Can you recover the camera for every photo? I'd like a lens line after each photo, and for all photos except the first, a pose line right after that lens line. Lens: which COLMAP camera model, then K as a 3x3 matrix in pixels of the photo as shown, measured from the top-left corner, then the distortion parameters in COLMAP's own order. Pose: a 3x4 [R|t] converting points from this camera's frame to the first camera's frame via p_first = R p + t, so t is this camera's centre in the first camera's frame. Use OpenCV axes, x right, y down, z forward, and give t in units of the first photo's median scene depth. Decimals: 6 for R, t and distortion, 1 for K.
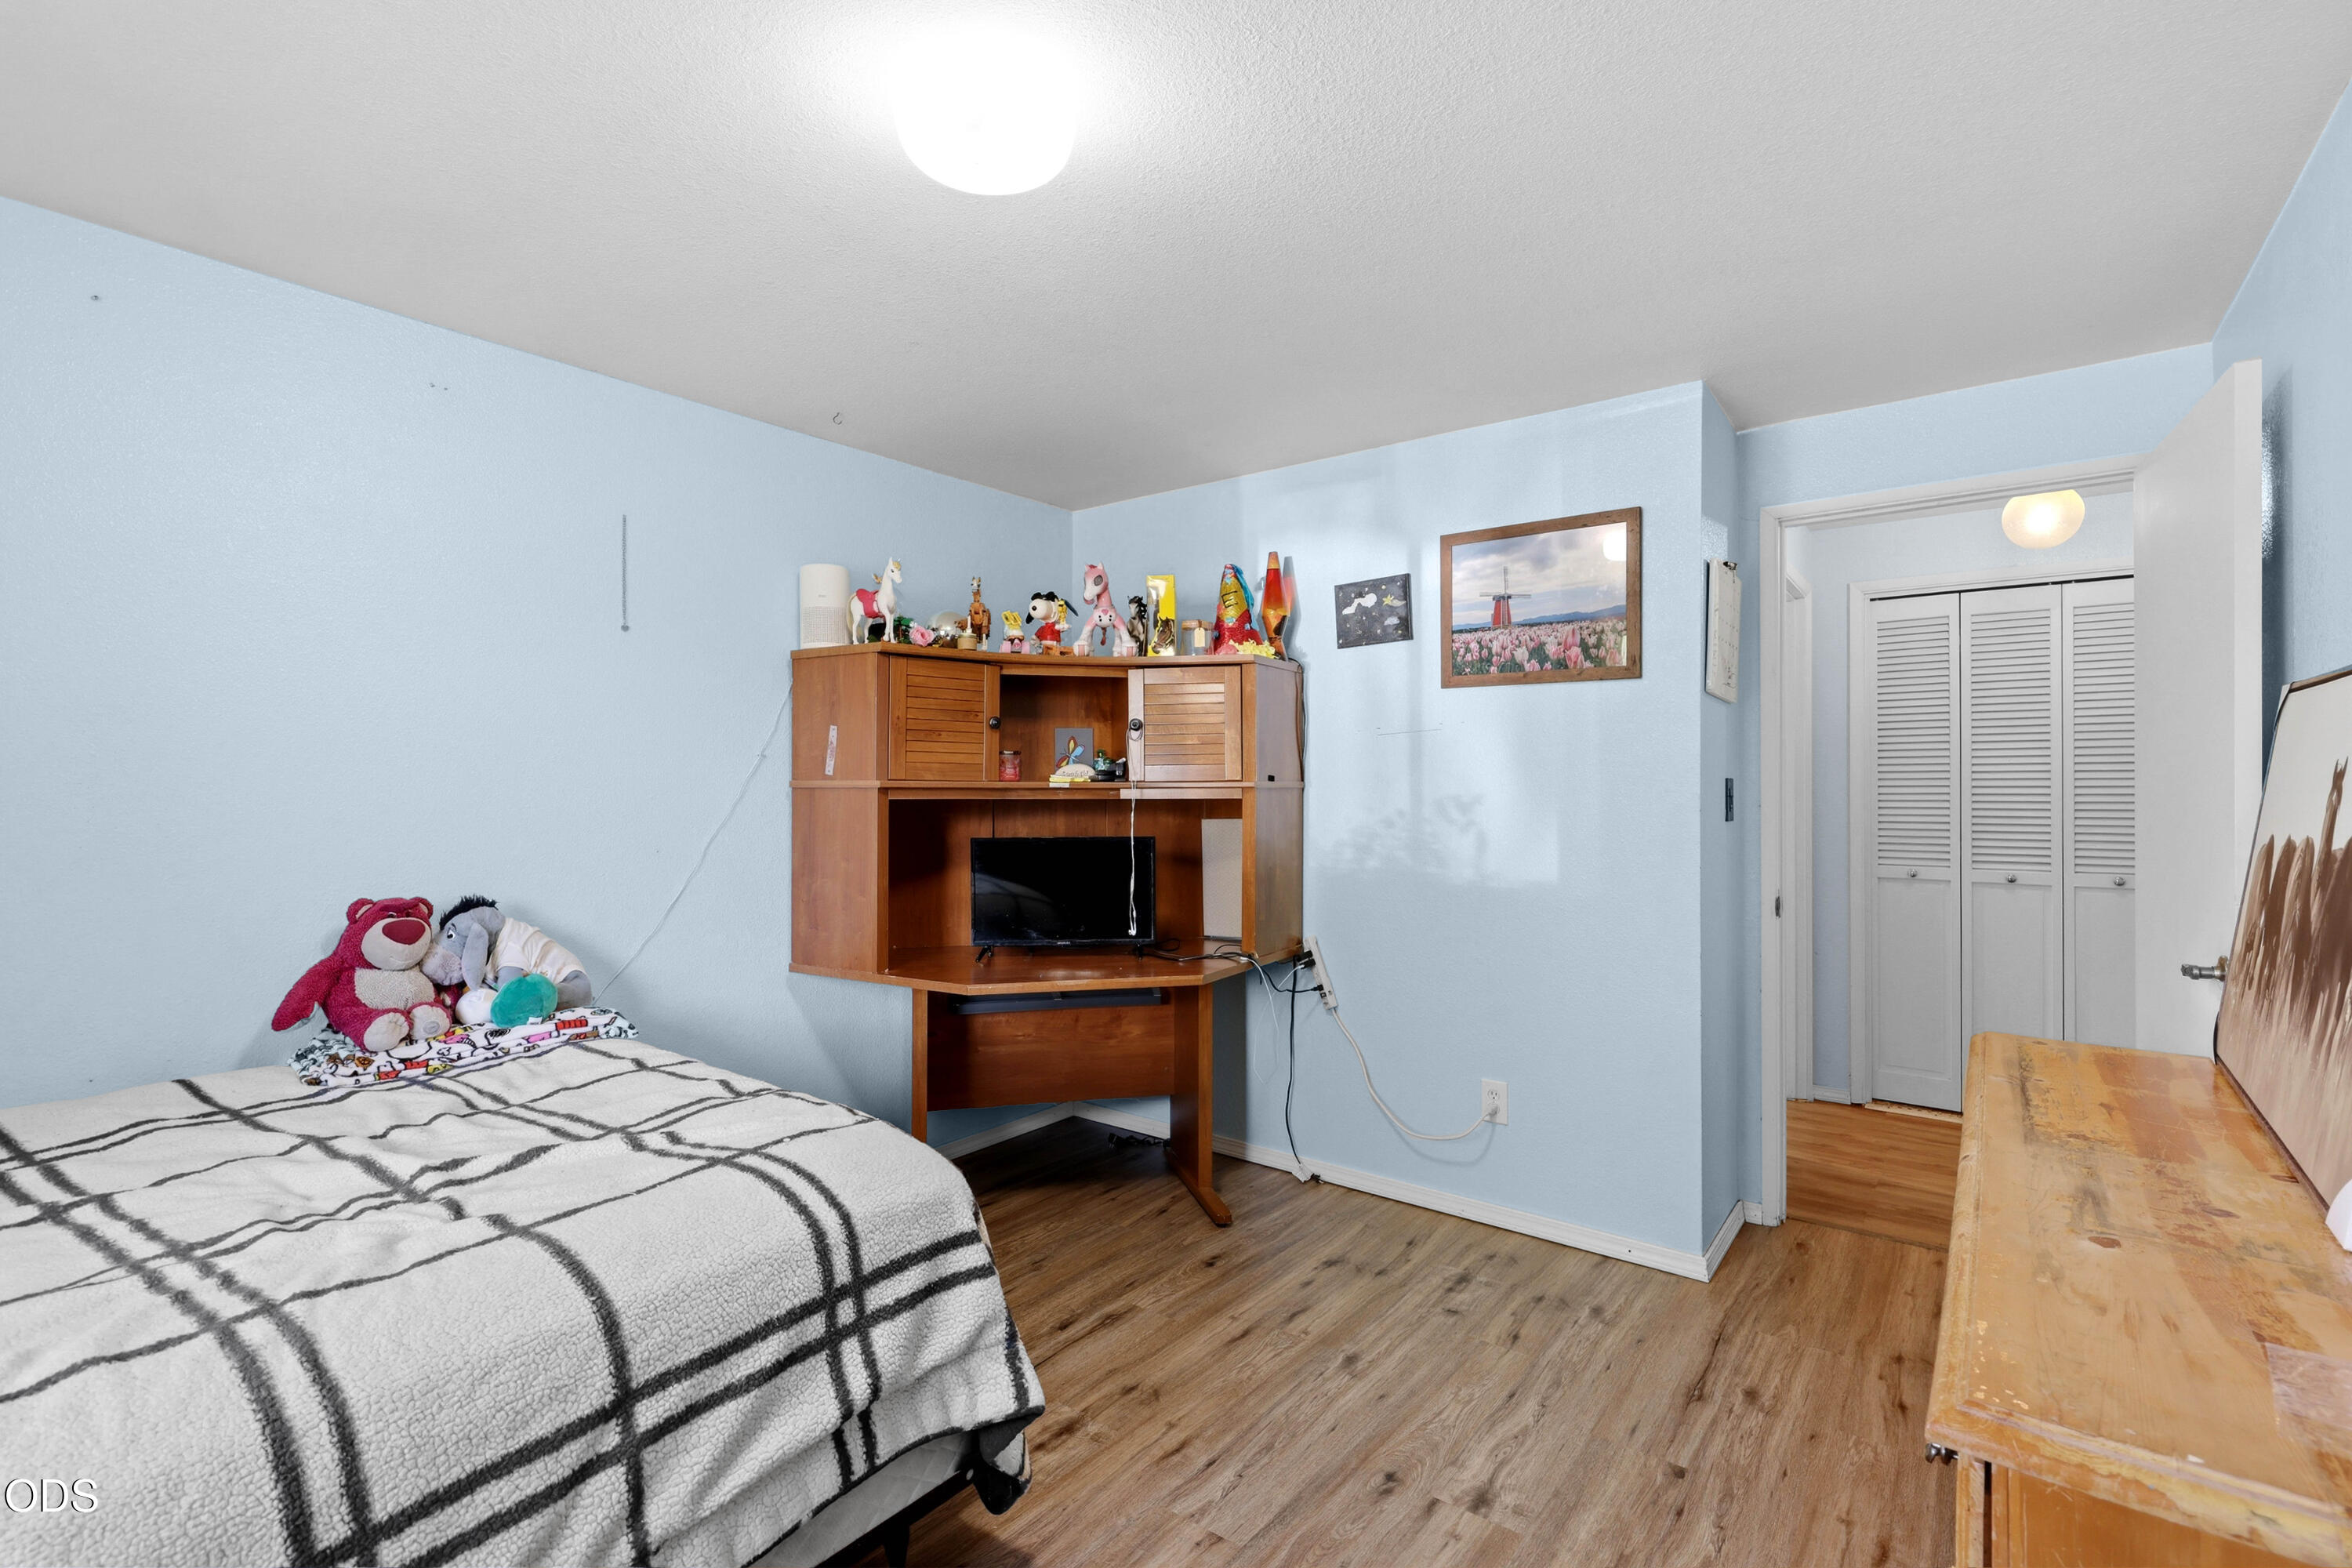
lens RADIAL K [[1088.7, 0, 1130.2], [0, 1088.7, 781.7], [0, 0, 1]] dist [-0.000480, 0.001457]
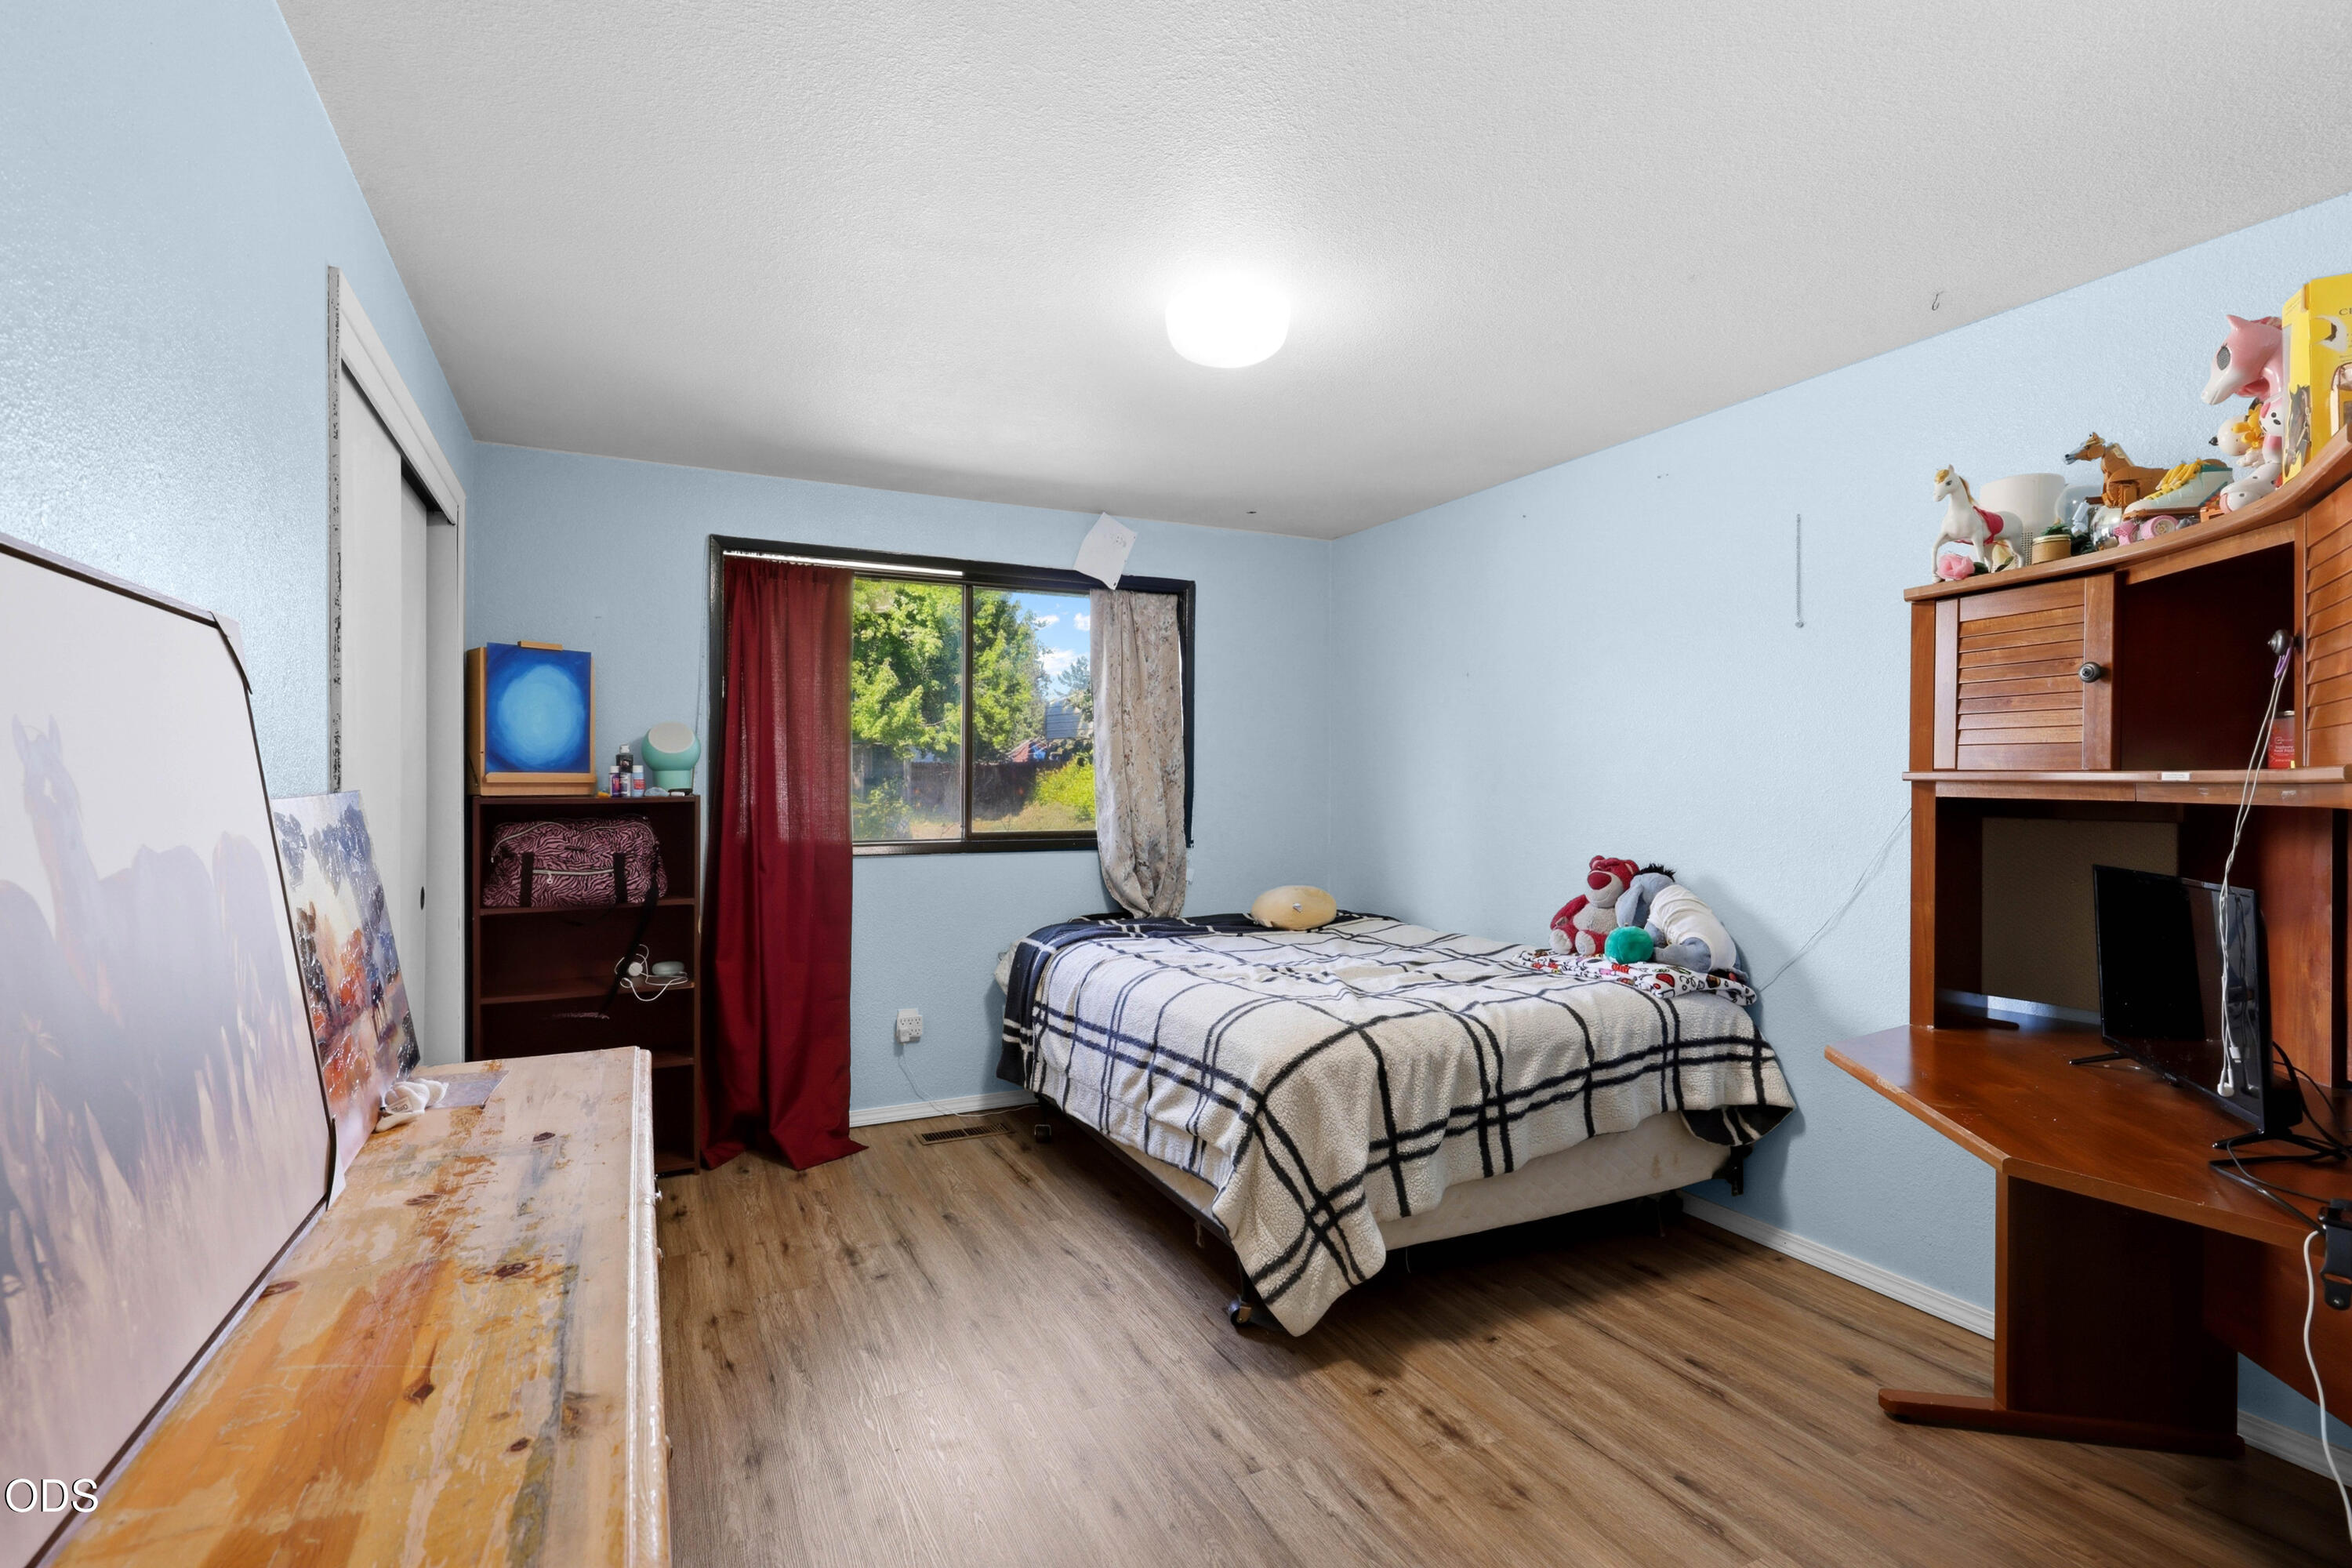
lens RADIAL K [[1088.7, 0, 1173.3], [0, 1088.7, 782.4], [0, 0, 1]] dist [-0.000480, 0.001457]
pose [[-0.426385, 0.000182, -0.904542, 0.872942], [-0.000881, 0.999999, 0.000617, 0.008437], [0.904541, 0.001060, -0.426384, 1.110150]]
